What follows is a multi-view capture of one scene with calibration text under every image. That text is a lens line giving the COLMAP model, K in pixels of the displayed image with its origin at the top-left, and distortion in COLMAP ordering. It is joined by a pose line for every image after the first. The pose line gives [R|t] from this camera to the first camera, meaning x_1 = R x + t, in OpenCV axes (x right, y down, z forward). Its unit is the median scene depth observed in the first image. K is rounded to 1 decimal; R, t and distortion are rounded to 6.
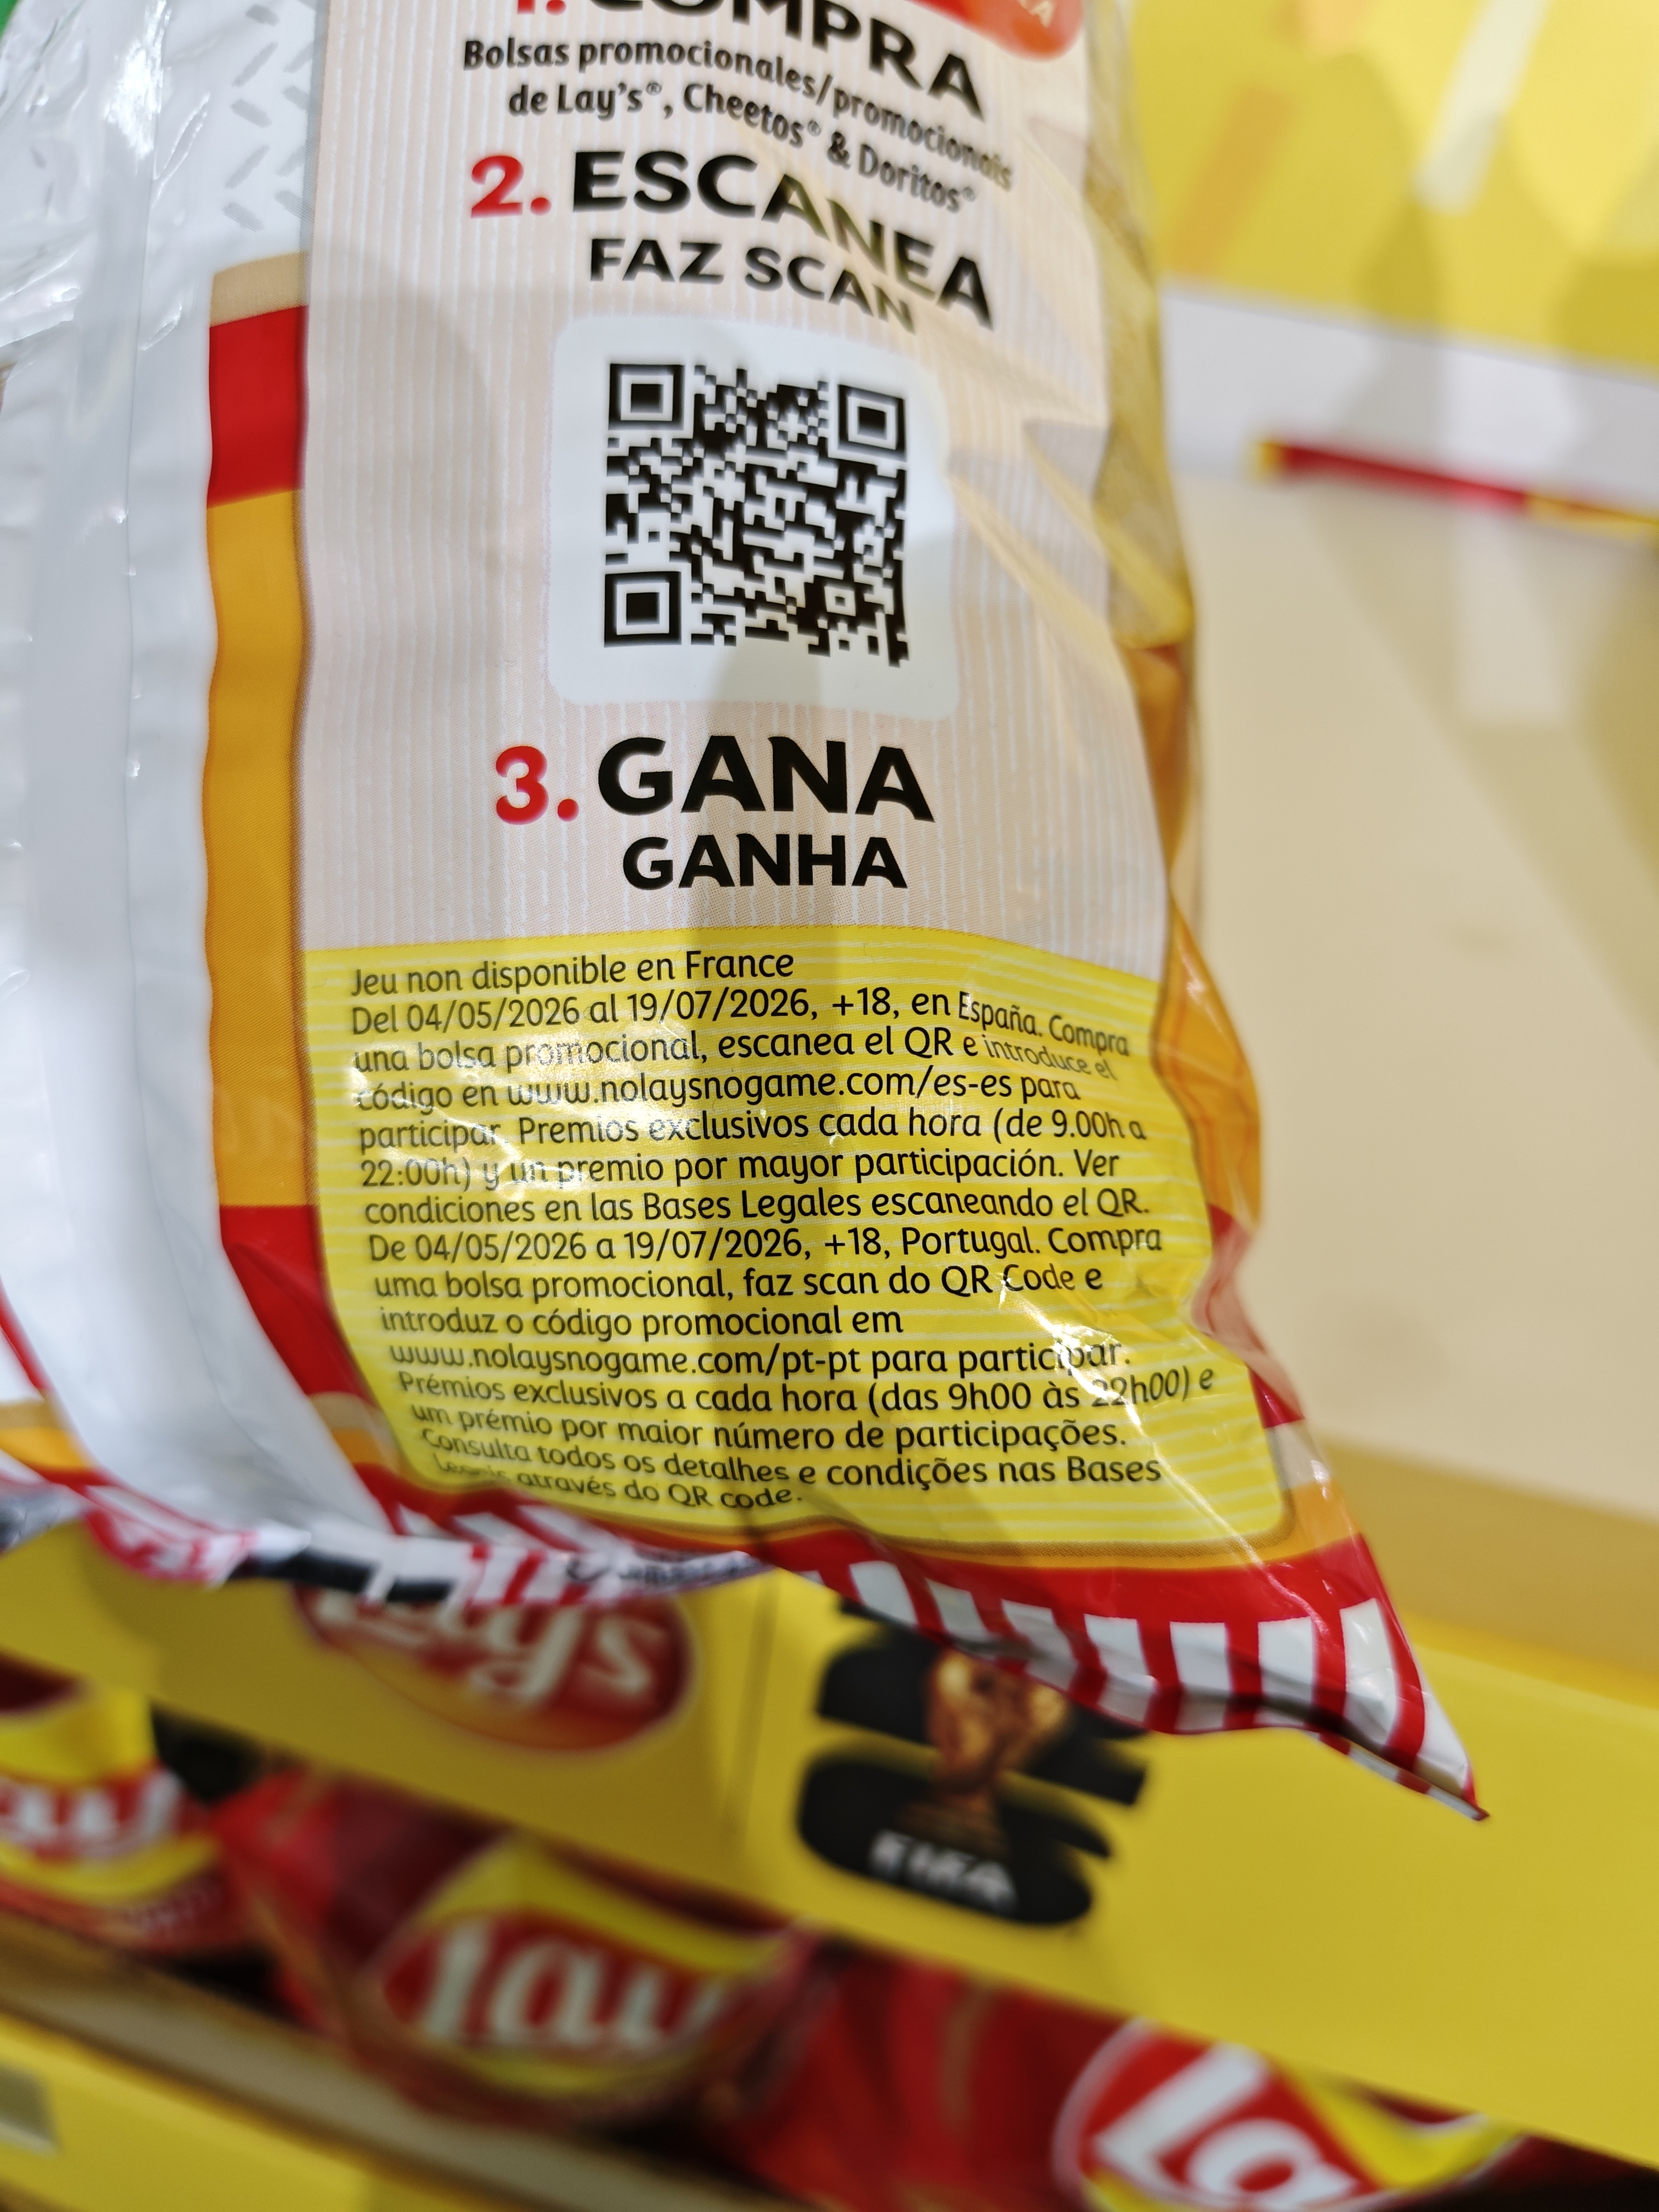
lens RADIAL K [[1549.5, 0, 829.5], [0, 1549.5, 1106.0], [0, 0, 1]] dist [0.001958, -0.111318]
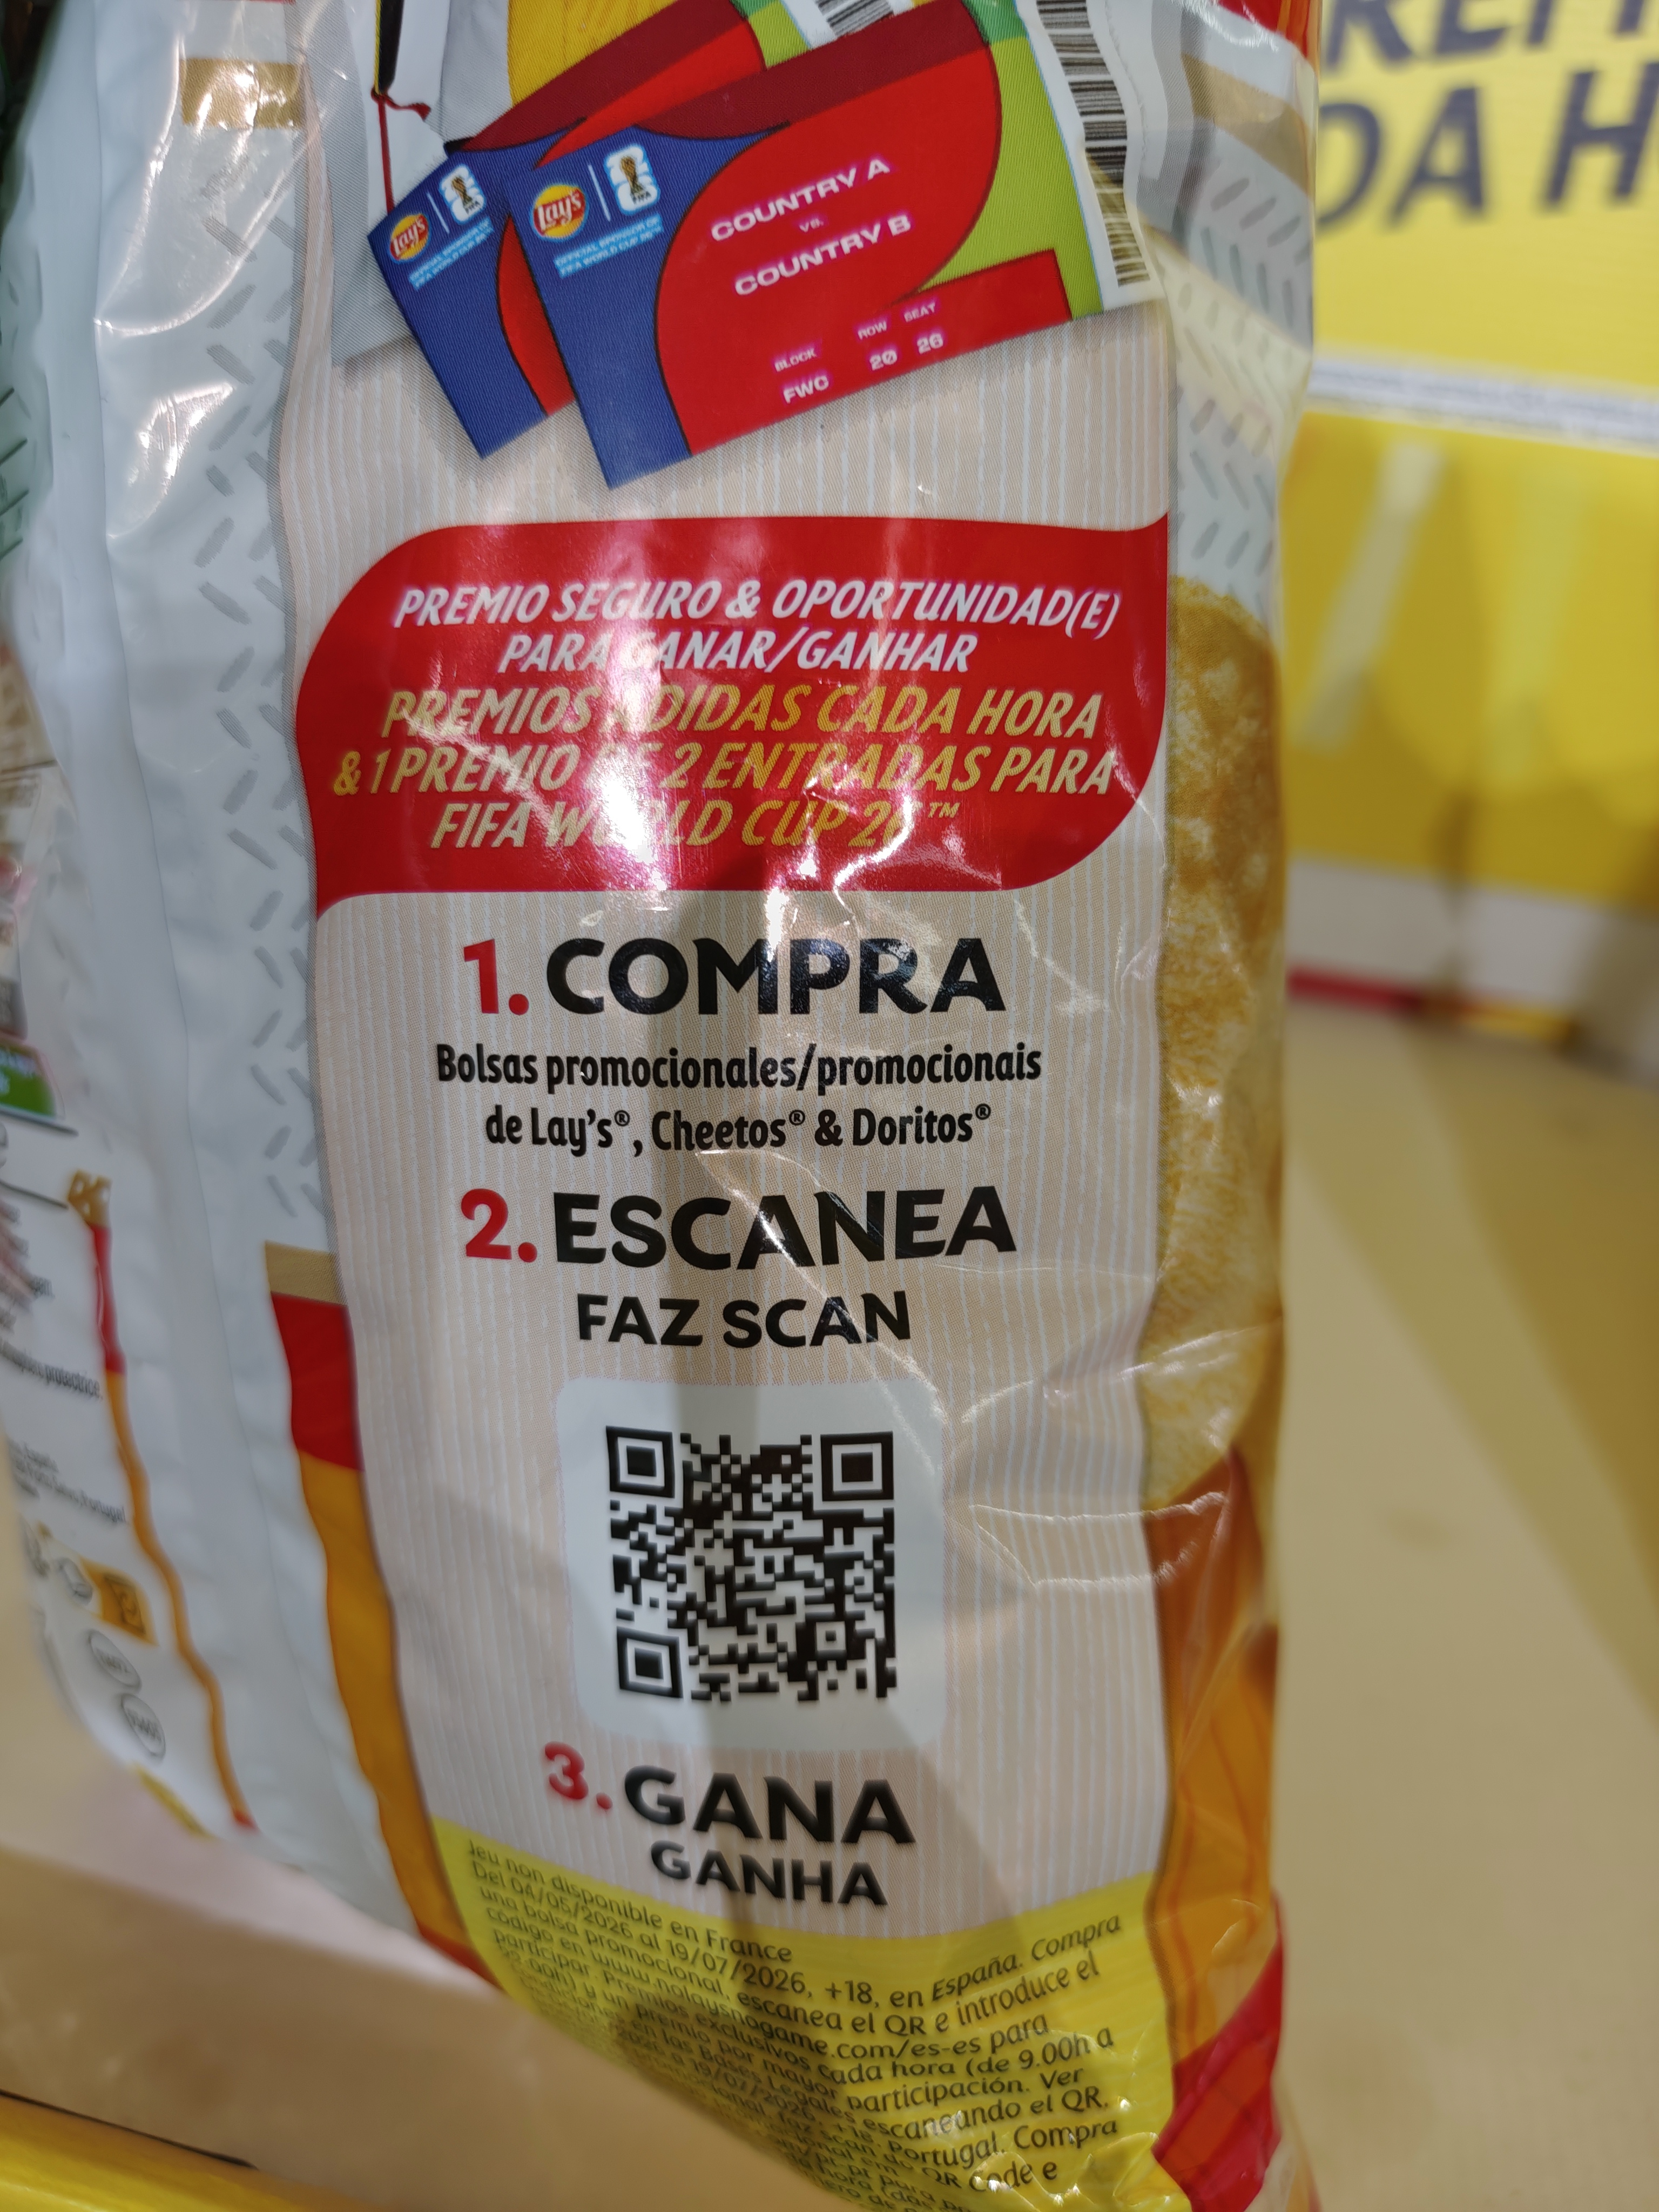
lens RADIAL K [[1538.3, 0, 829.5], [0, 1538.3, 1106.0], [0, 0, 1]] dist [-0.088005, -0.000419]
pose [[0.967489, 0.020613, -0.252071, 0.264210], [0.056513, 0.953853, 0.294909, -0.990449], [0.246518, -0.299567, 0.921677, 0.142039]]
